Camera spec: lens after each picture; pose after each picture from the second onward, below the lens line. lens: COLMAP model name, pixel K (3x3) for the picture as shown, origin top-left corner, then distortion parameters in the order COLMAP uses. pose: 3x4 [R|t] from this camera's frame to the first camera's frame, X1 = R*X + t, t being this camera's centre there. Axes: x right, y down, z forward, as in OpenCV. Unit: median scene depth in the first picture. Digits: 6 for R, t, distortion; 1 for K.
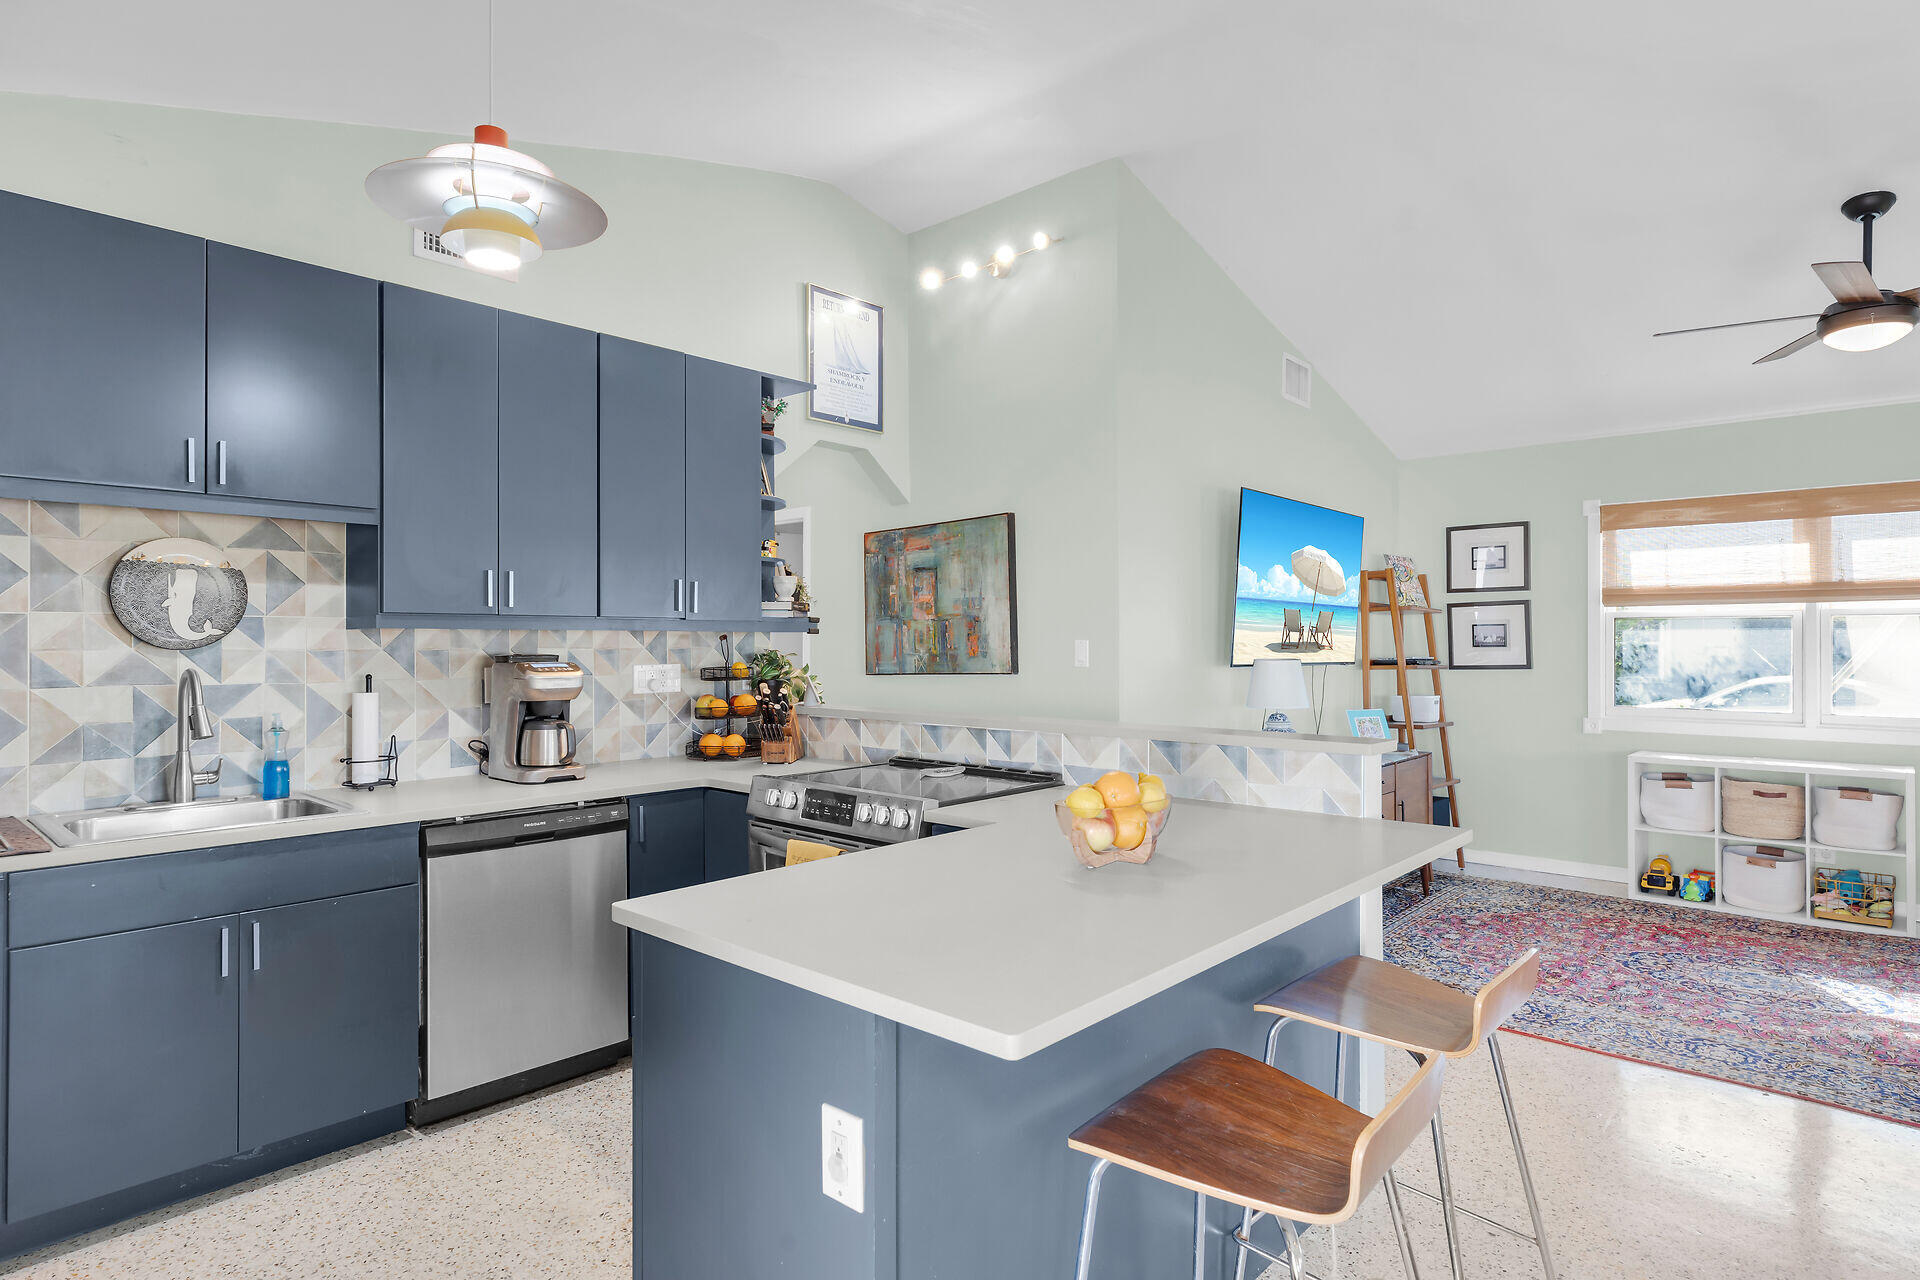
lens RADIAL K [[1060.4, 0, 972.6], [0, 1060.4, 638.6], [0, 0, 1]] dist [0.002098, -0.001219]
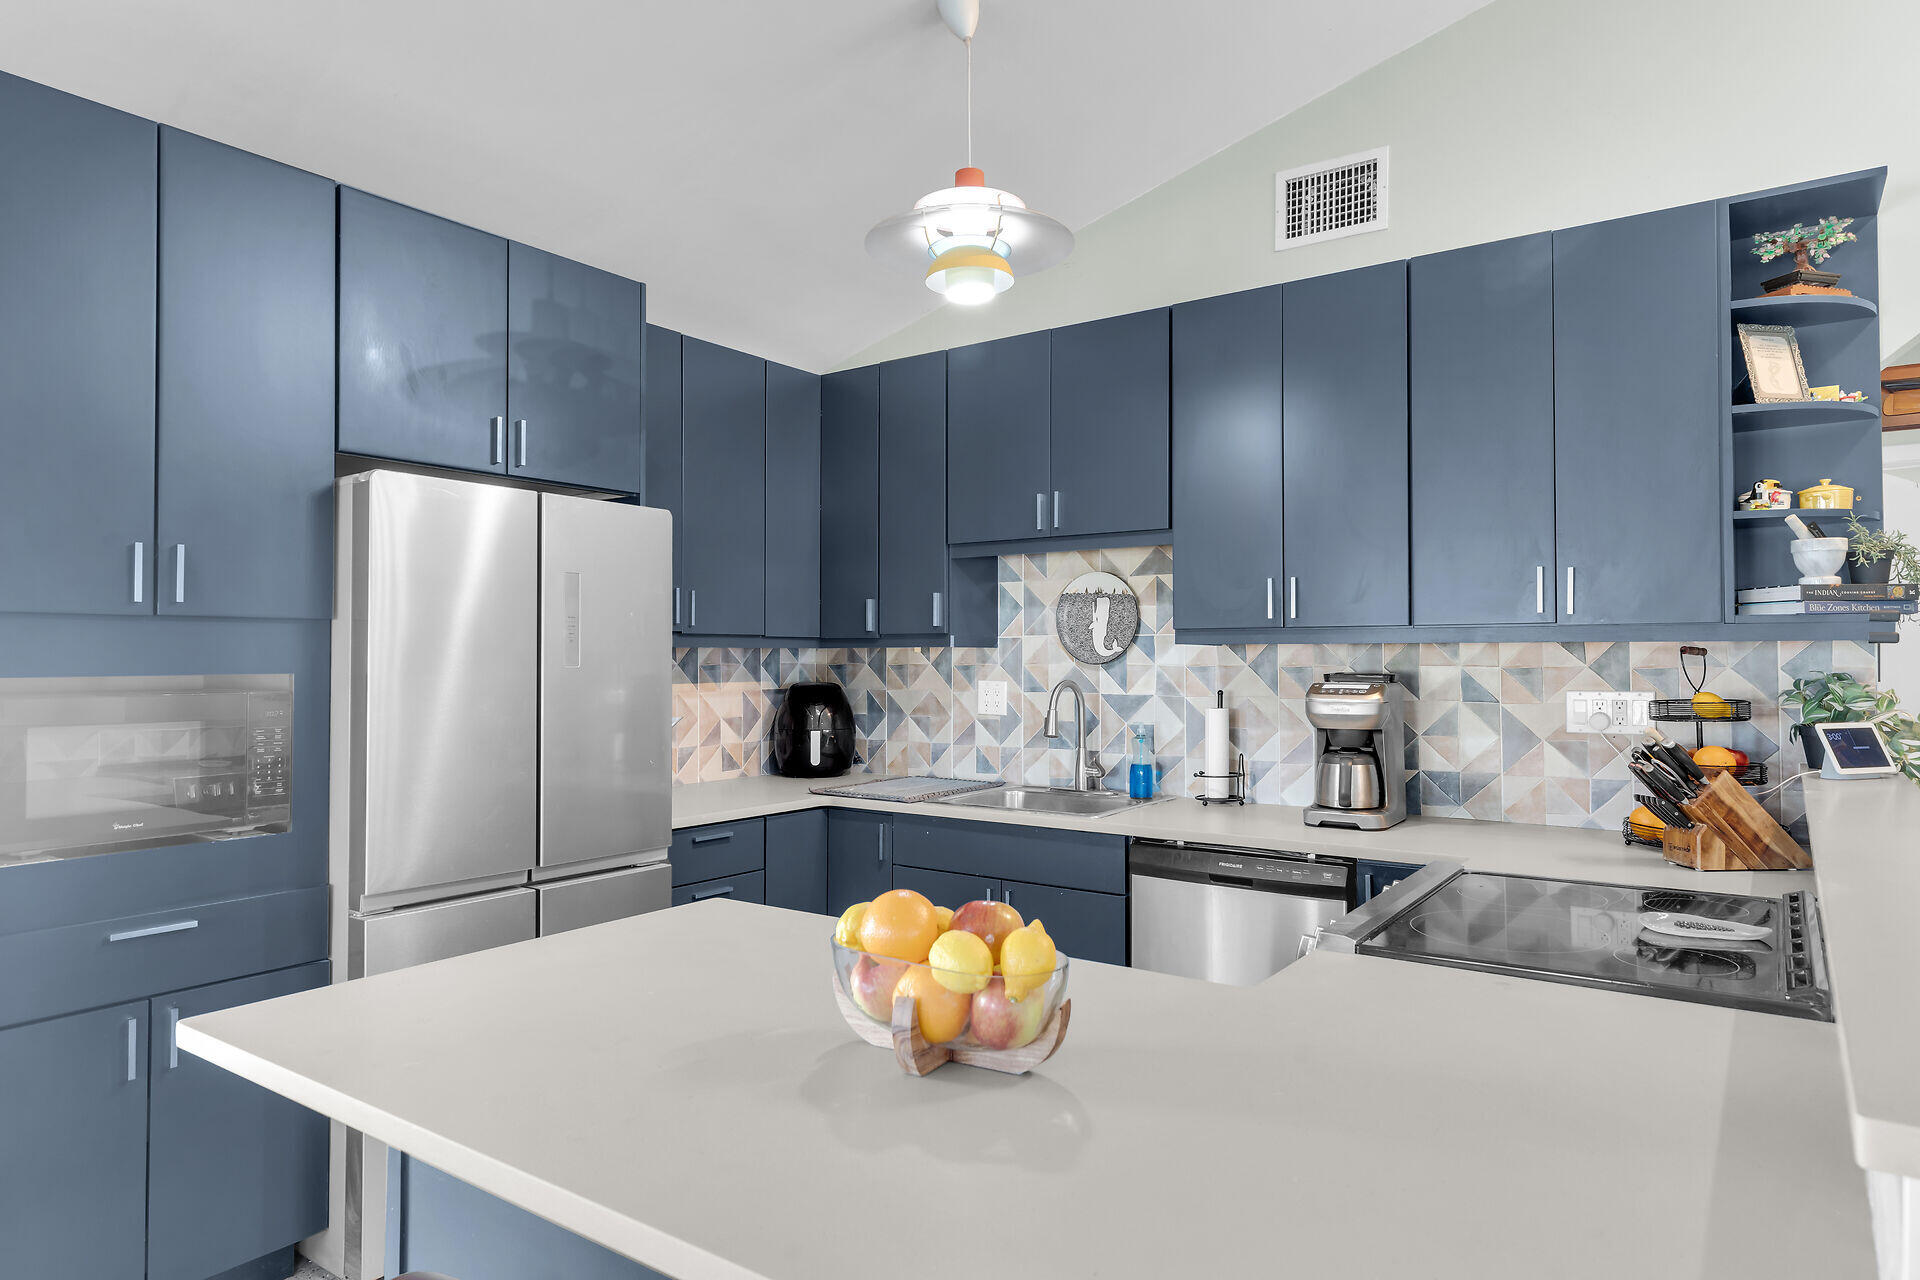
lens RADIAL K [[1136.9, 0, 962.9], [0, 1136.9, 647.4], [0, 0, 1]] dist [0.001300, 0.000586]
pose [[0.092892, -0.006694, -0.995654, 0.475886], [0.004339, 0.999971, -0.006318, -0.001132], [0.995667, -0.003734, 0.092918, 0.648769]]
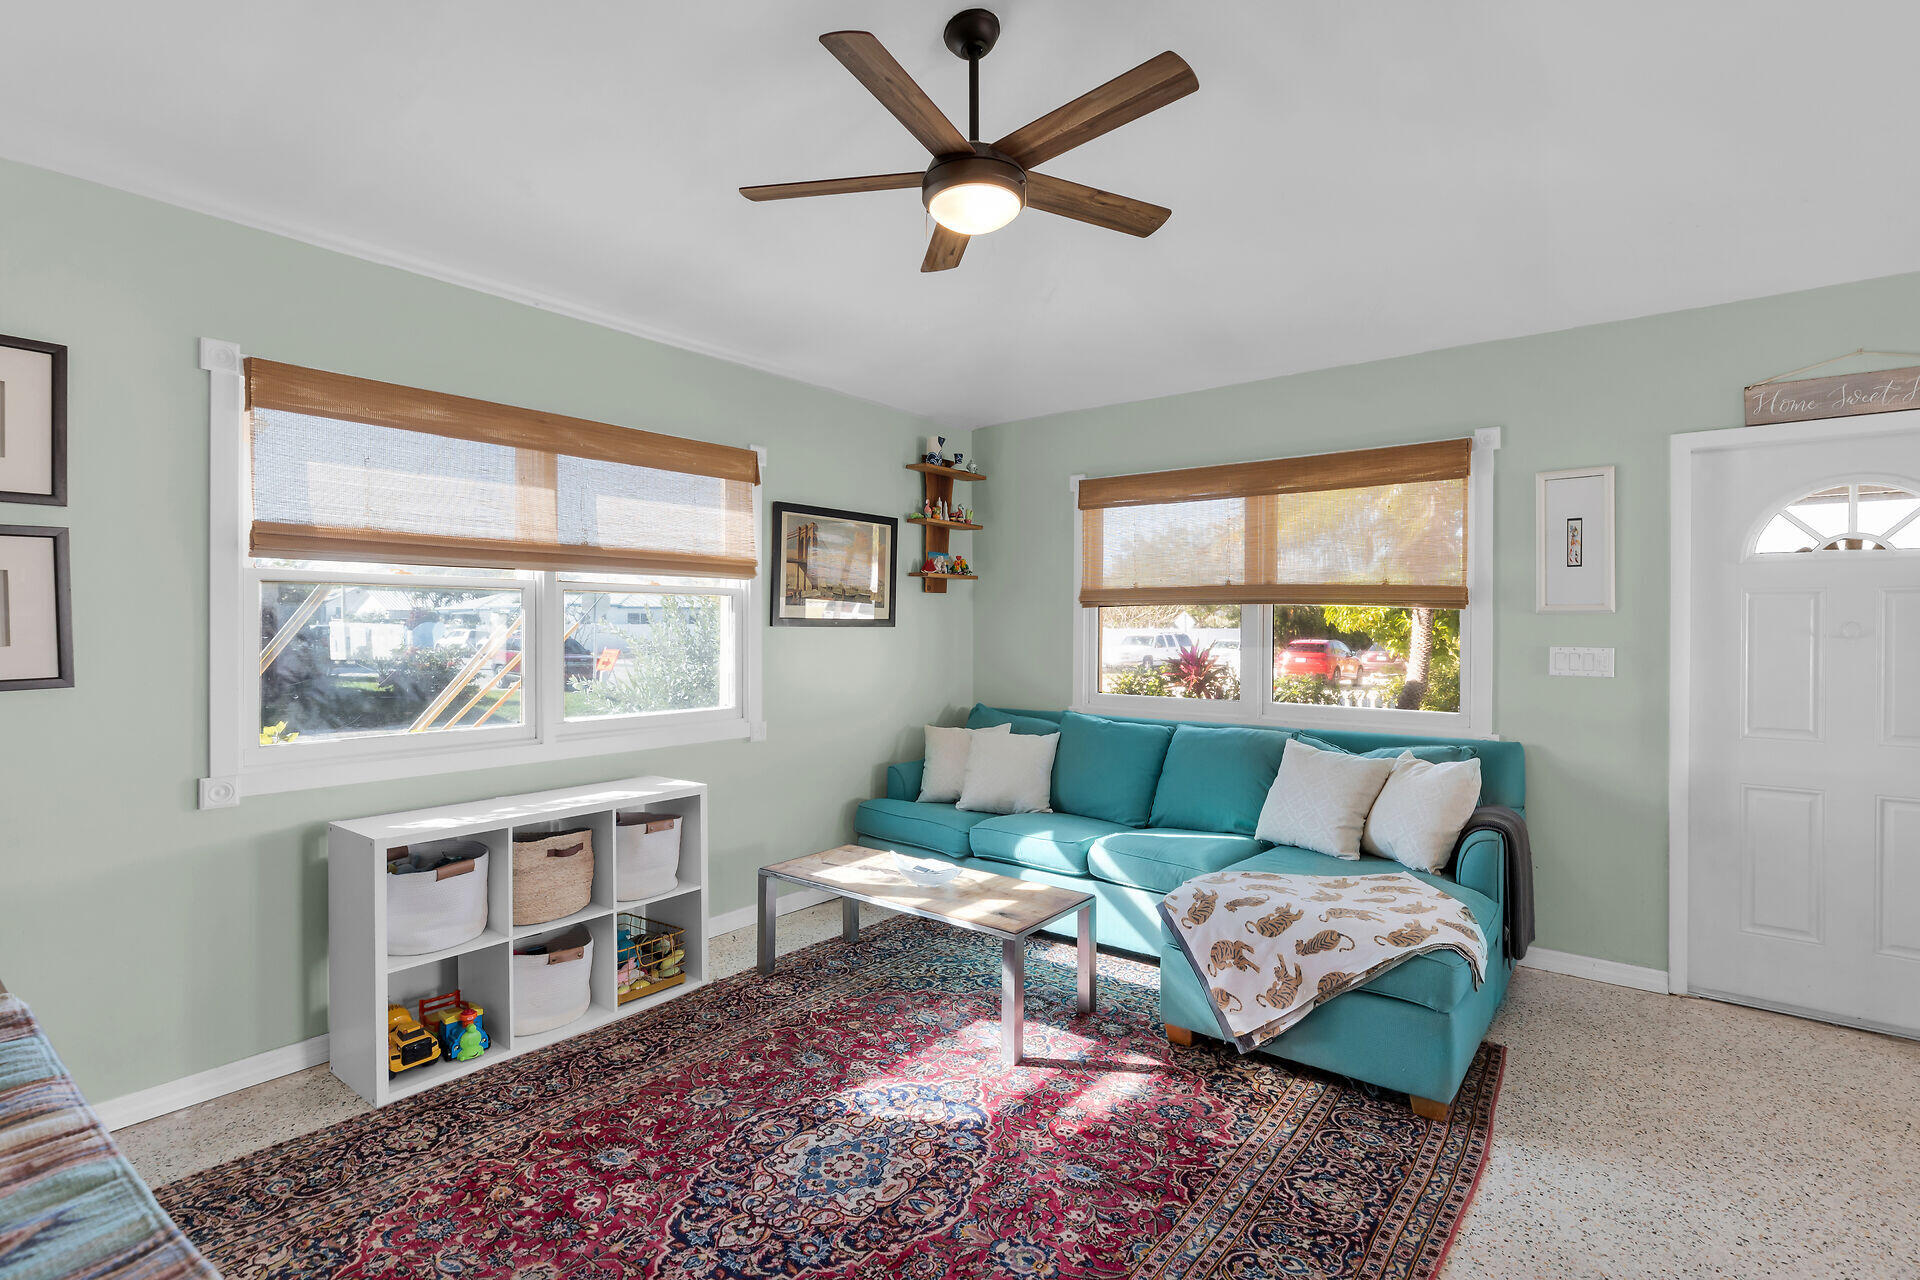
lens RADIAL K [[905.2, 0, 976.8], [0, 905.2, 630.2], [0, 0, 1]] dist [-0.000170, -0.000797]
pose [[-0.053700, -0.004932, 0.998545, 0.086916], [-0.005280, 0.999975, 0.004655, 0.001186], [-0.998543, -0.005022, -0.053725, 0.421236]]
